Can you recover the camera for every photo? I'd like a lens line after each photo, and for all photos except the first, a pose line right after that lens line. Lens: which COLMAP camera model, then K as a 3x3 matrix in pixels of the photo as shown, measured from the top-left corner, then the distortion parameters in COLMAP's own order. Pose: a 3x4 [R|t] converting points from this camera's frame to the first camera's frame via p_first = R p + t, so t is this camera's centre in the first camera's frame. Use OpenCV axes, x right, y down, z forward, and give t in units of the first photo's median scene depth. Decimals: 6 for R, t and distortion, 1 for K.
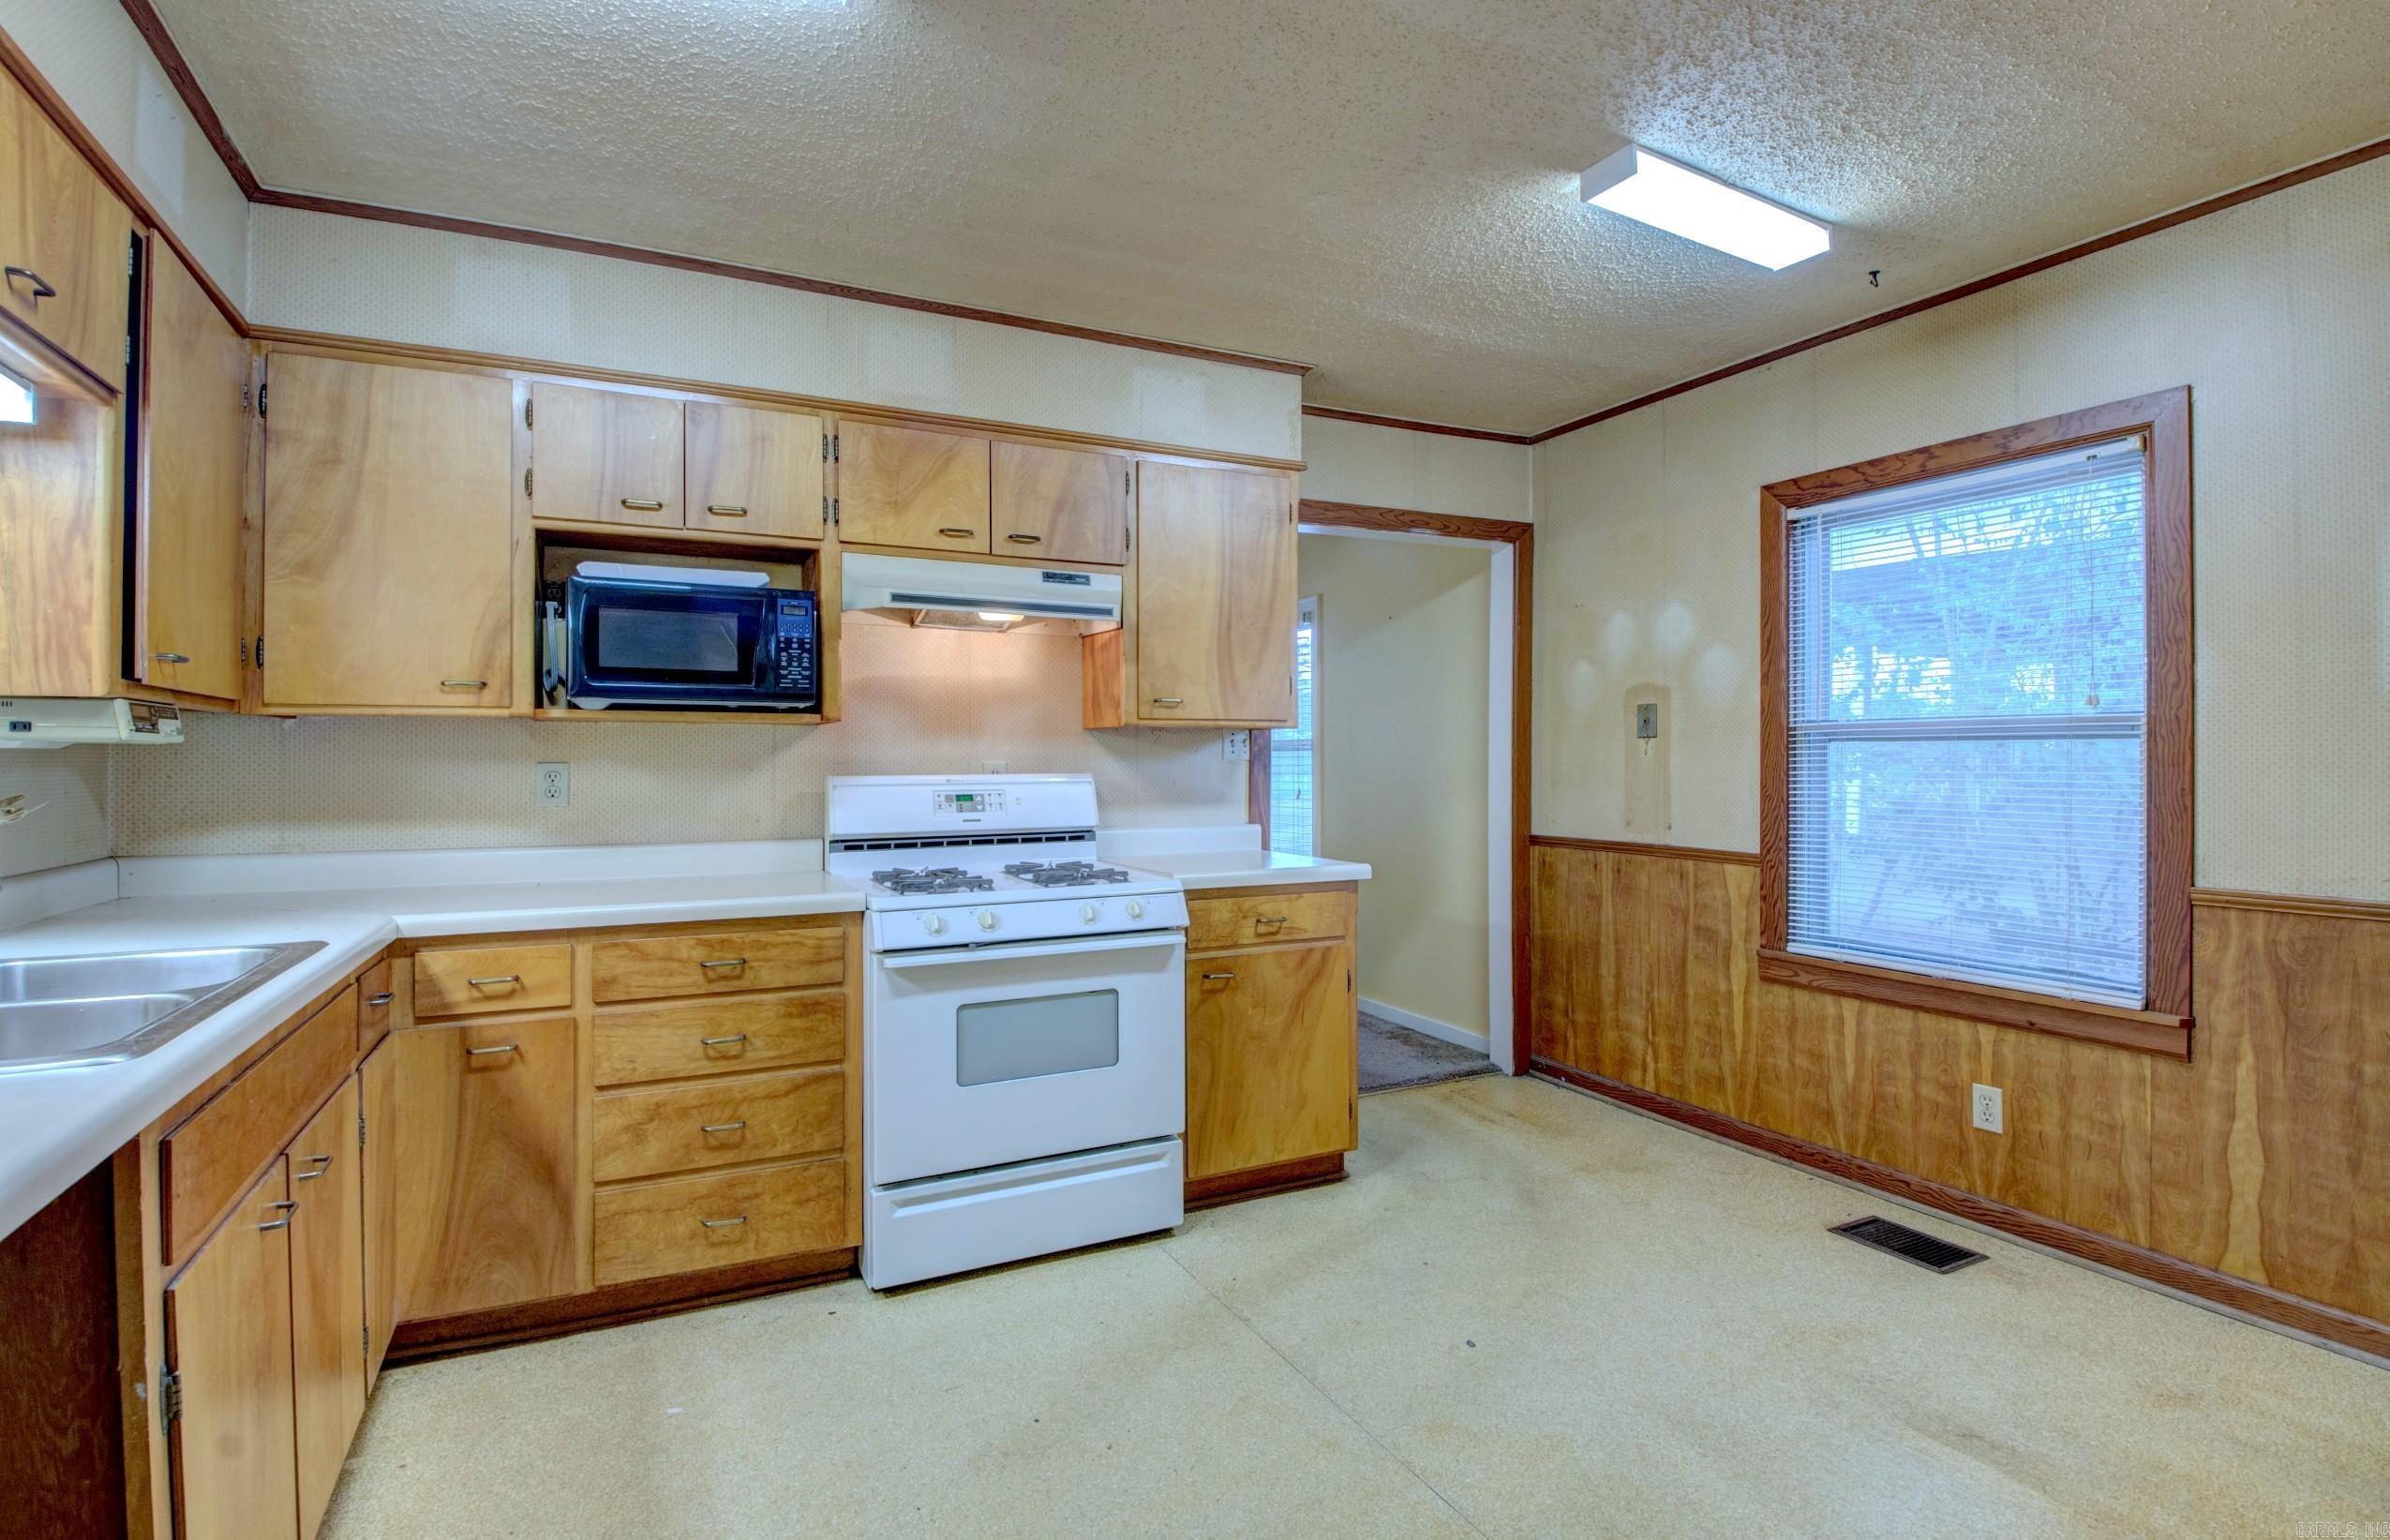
lens RADIAL K [[1237.2, 0, 1180.0], [0, 1237.2, 763.9], [0, 0, 1]] dist [0.027737, -0.045271]
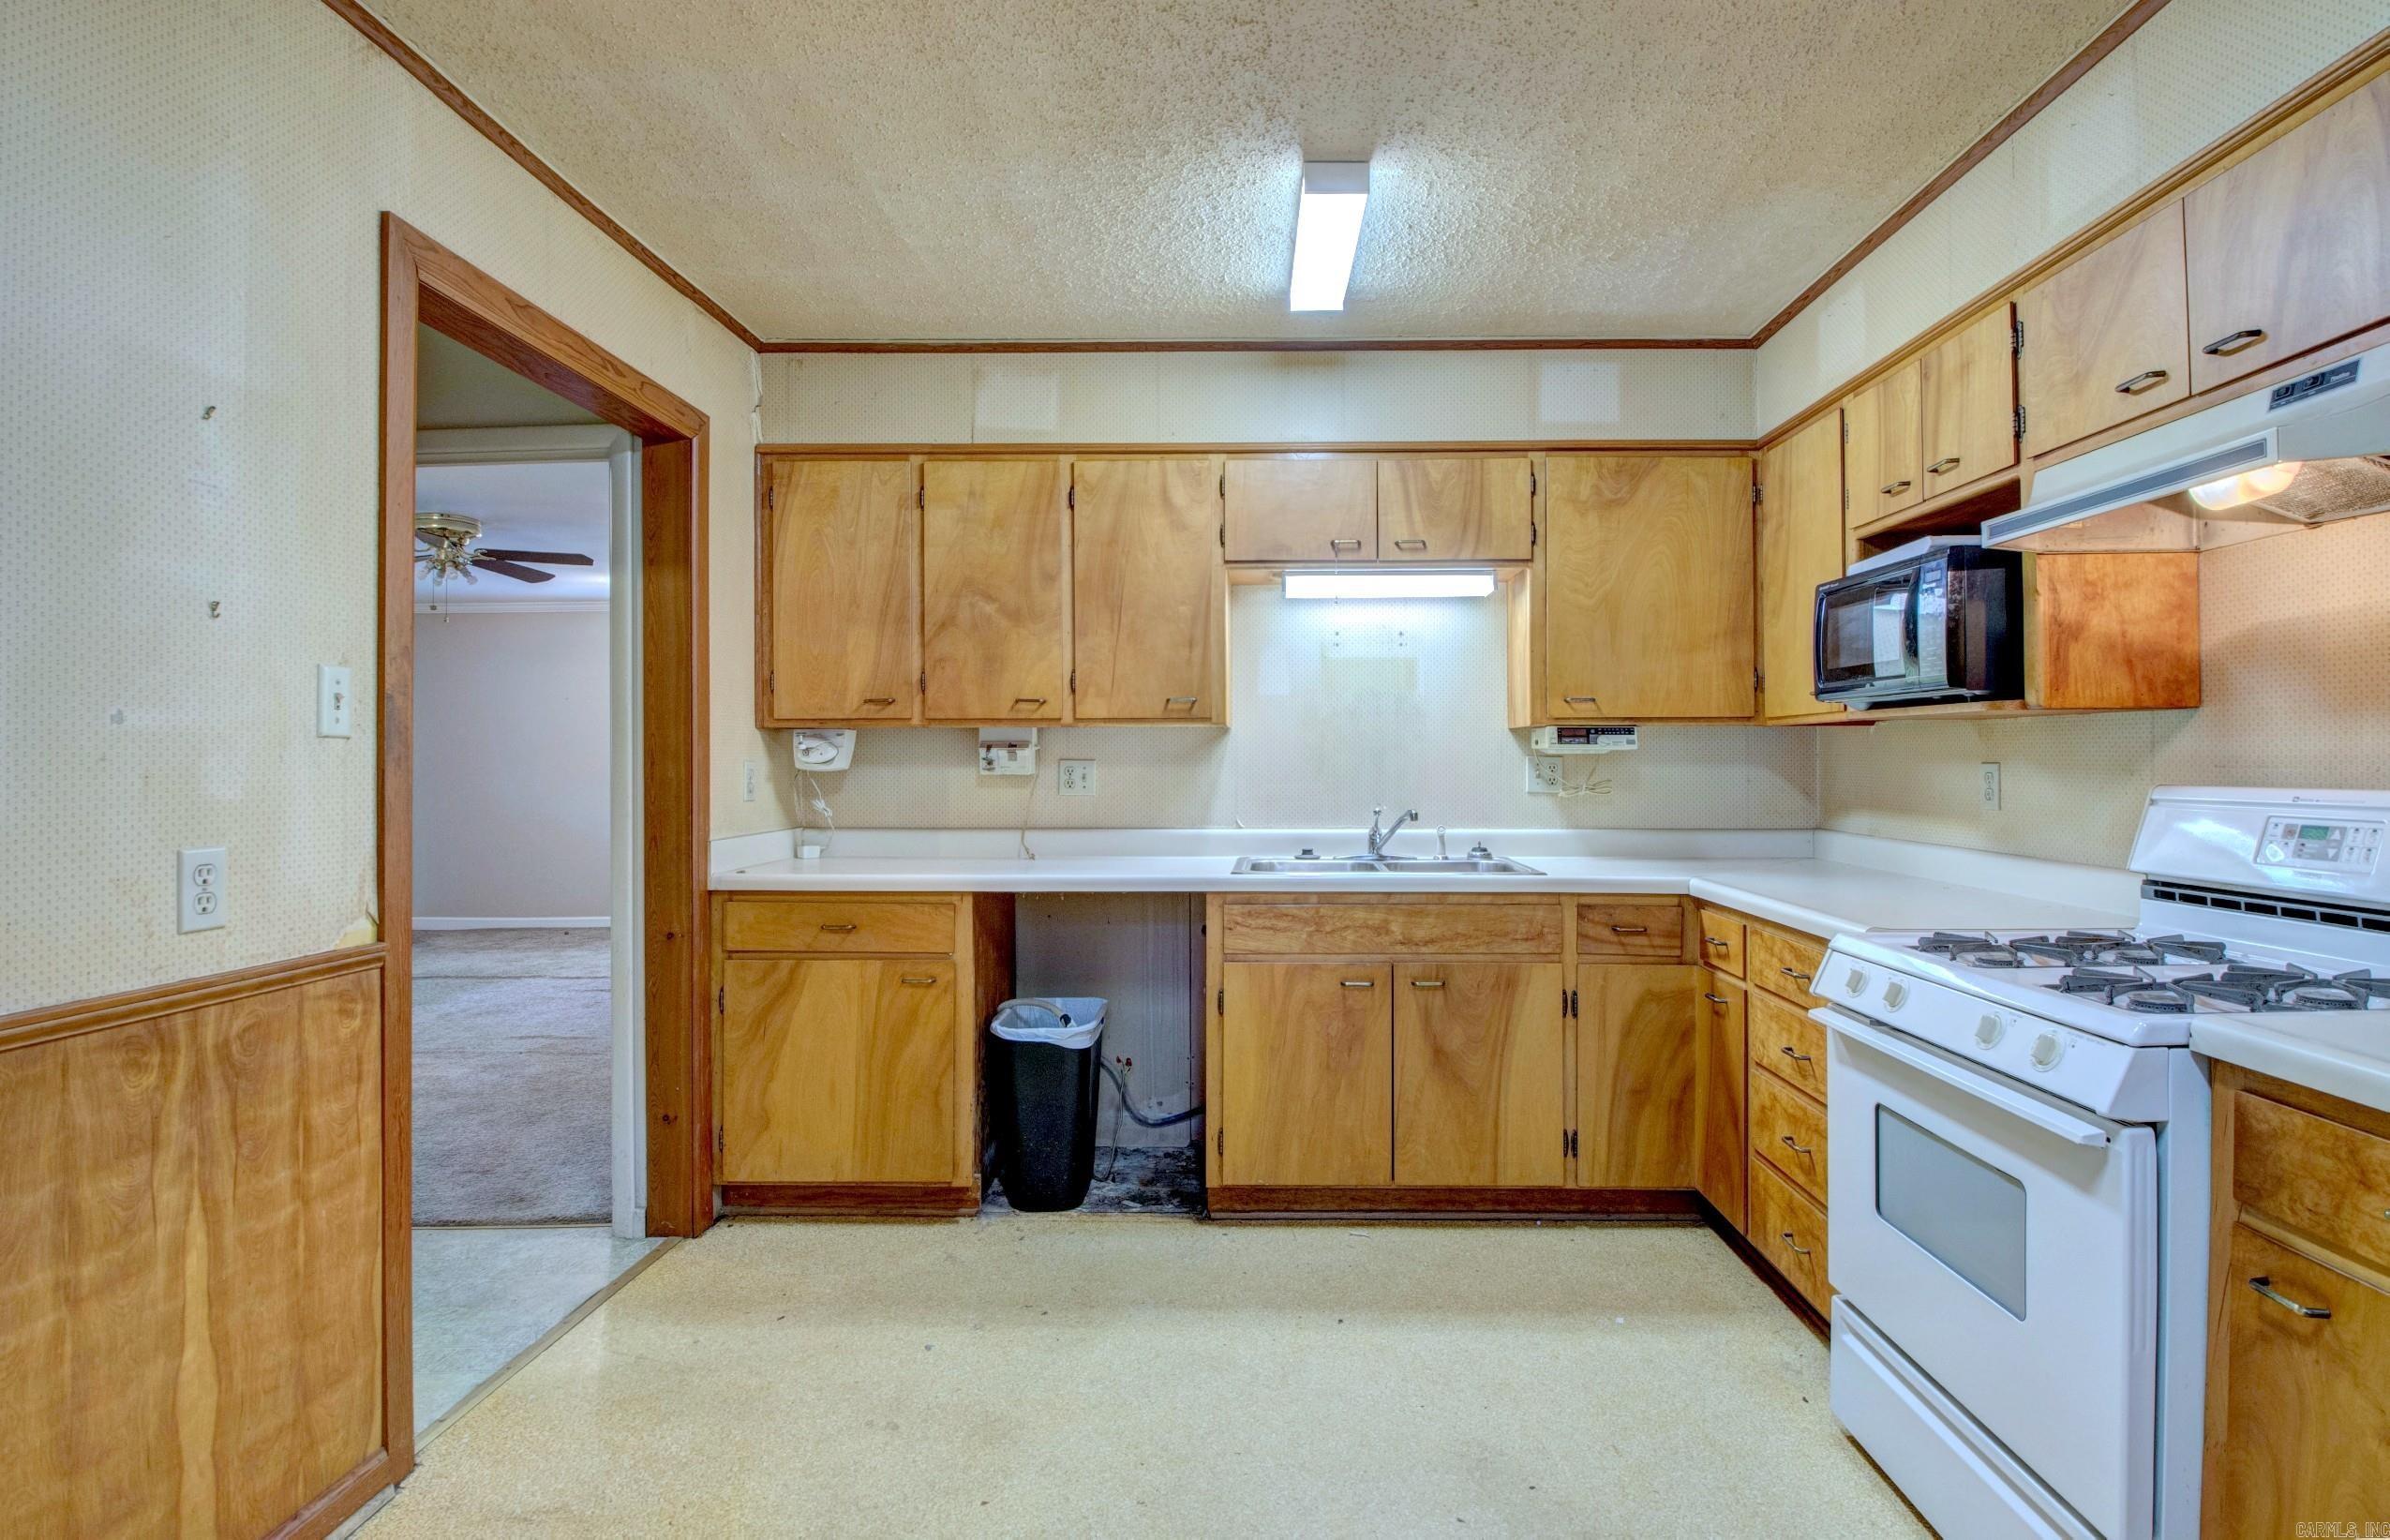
lens RADIAL K [[1238.4, 0, 1171.4], [0, 1238.4, 756.8], [0, 0, 1]] dist [0.041142, -0.043954]
pose [[-0.549849, 0.002531, -0.835260, 0.567663], [0.001801, 0.999997, 0.001844, -0.007352], [0.835262, -0.000490, -0.549852, 0.914223]]
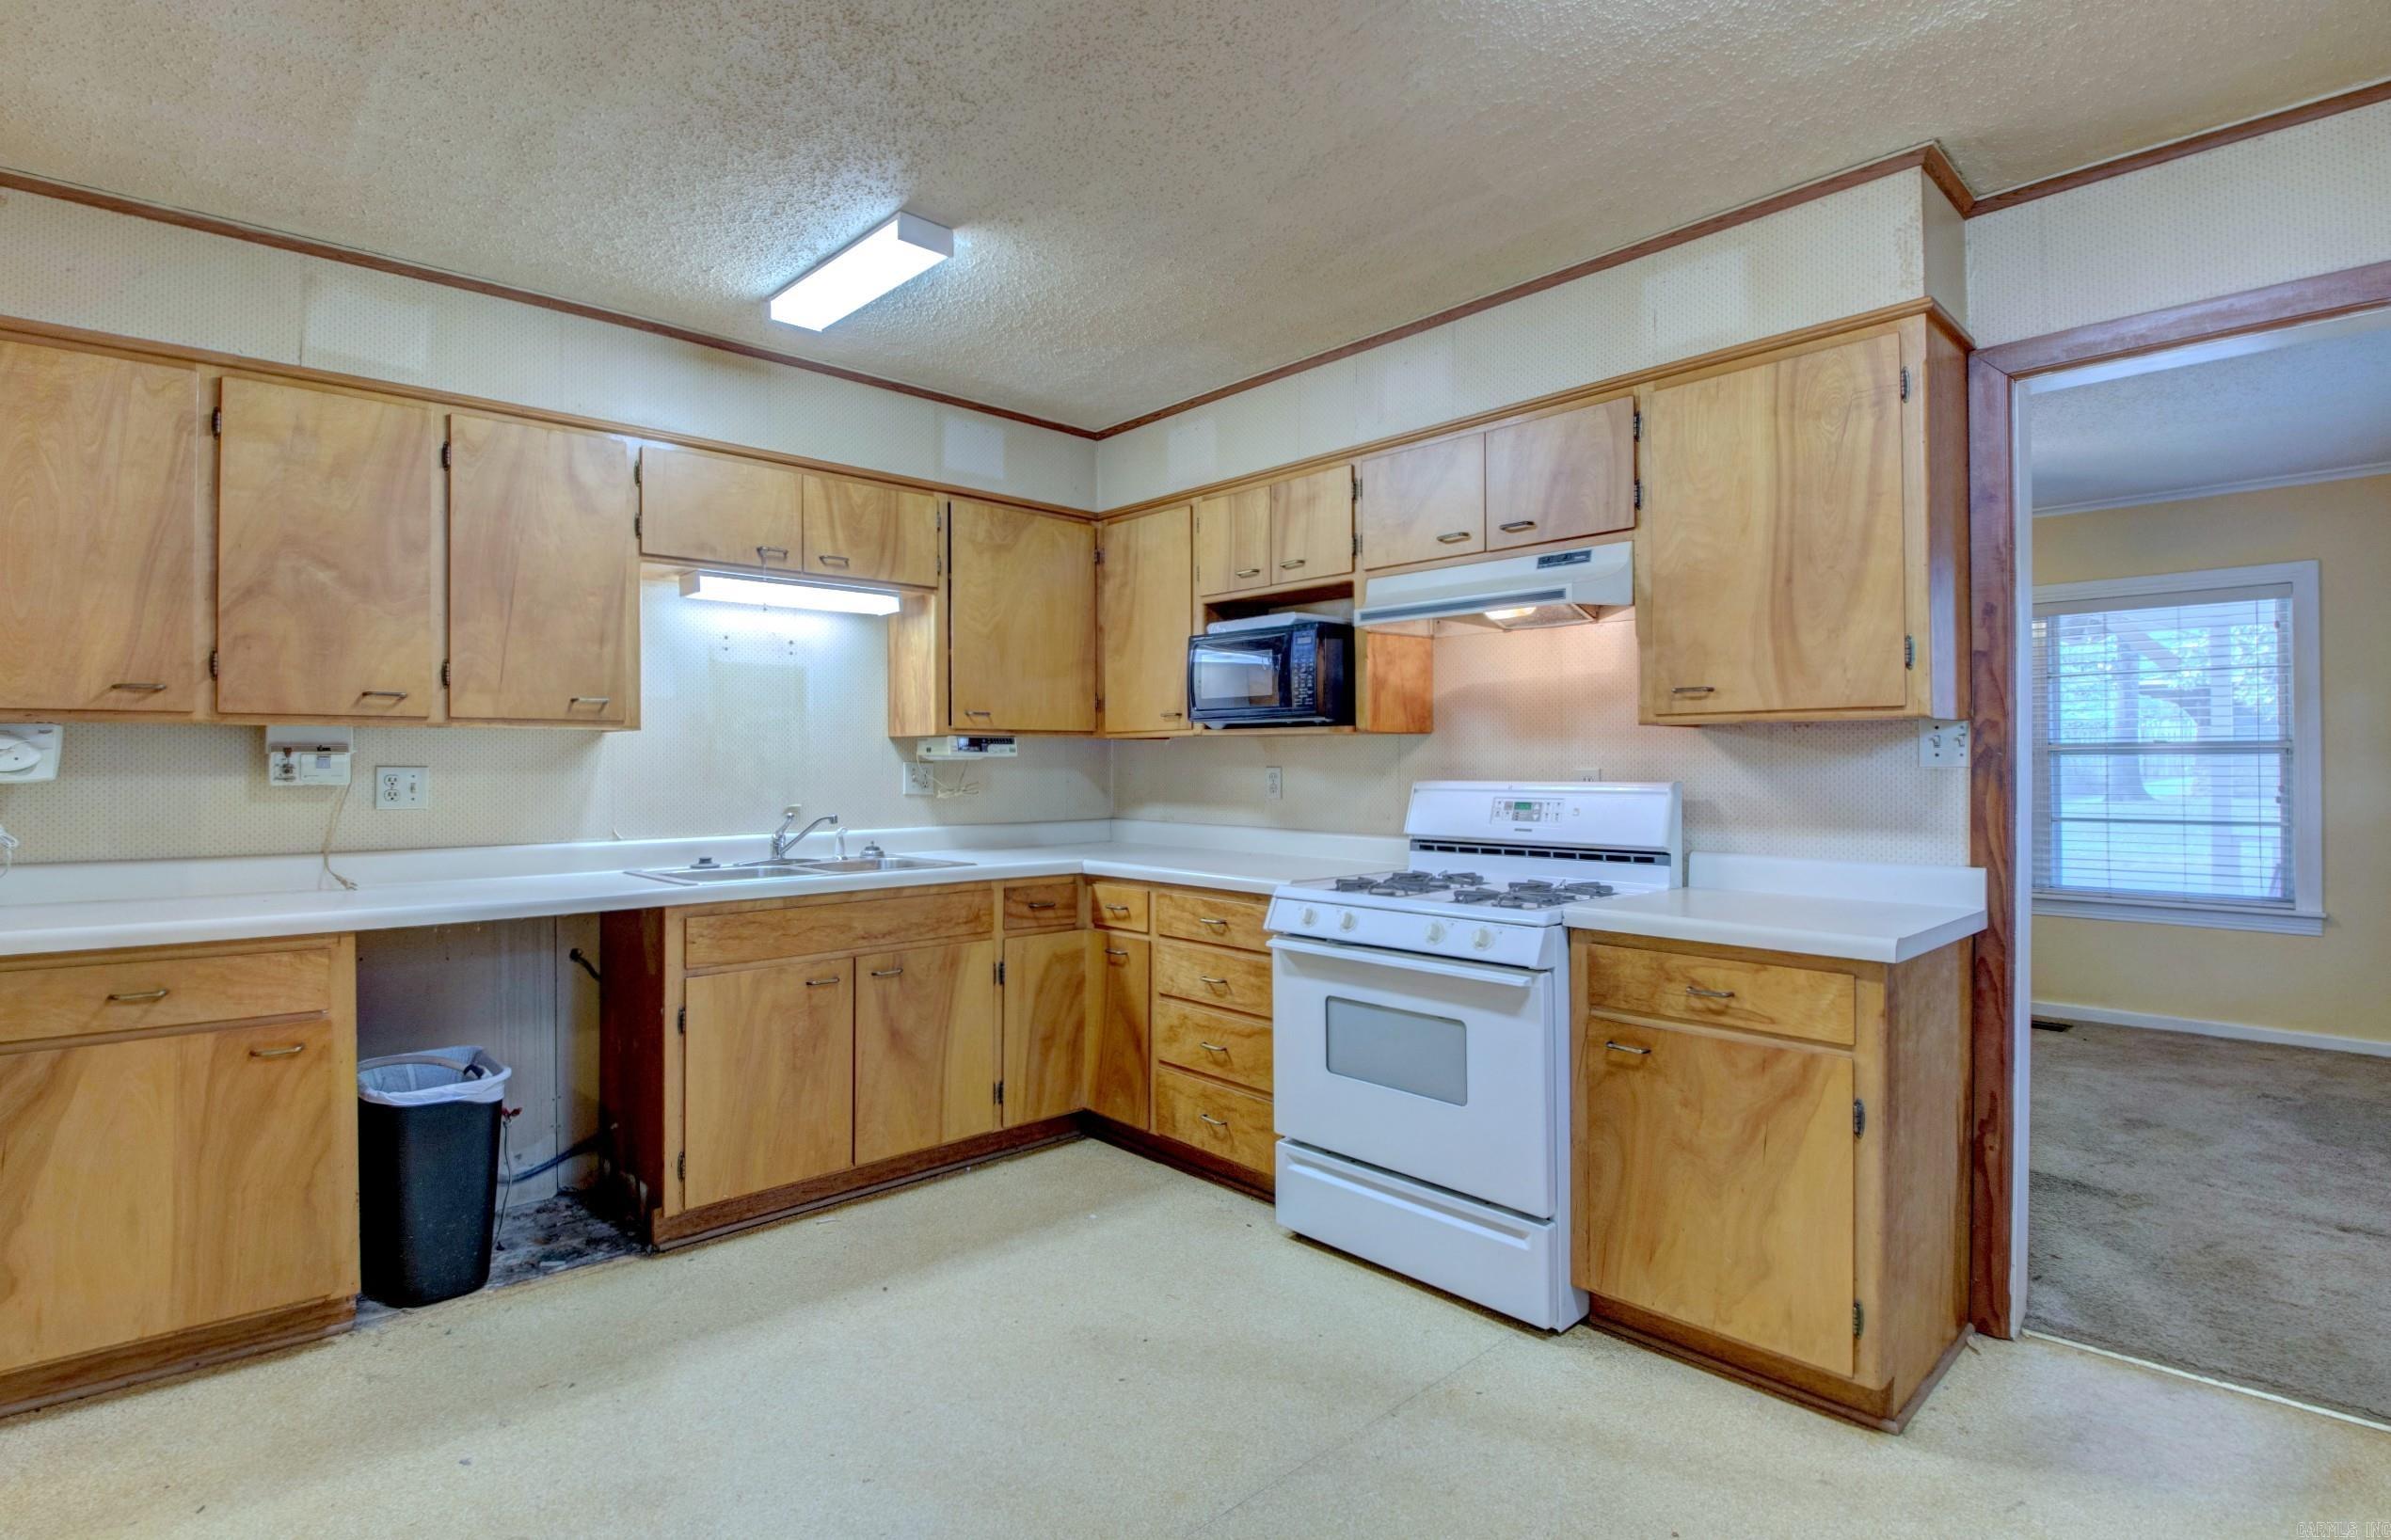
lens RADIAL K [[1237.5, 0, 1180.5], [0, 1237.5, 763.9], [0, 0, 1]] dist [0.027737, -0.045271]
pose [[0.207667, 0.004006, -0.978191, 0.727907], [-0.000338, 0.999992, 0.004023, -0.008640], [0.978200, -0.000505, 0.207666, 0.565031]]
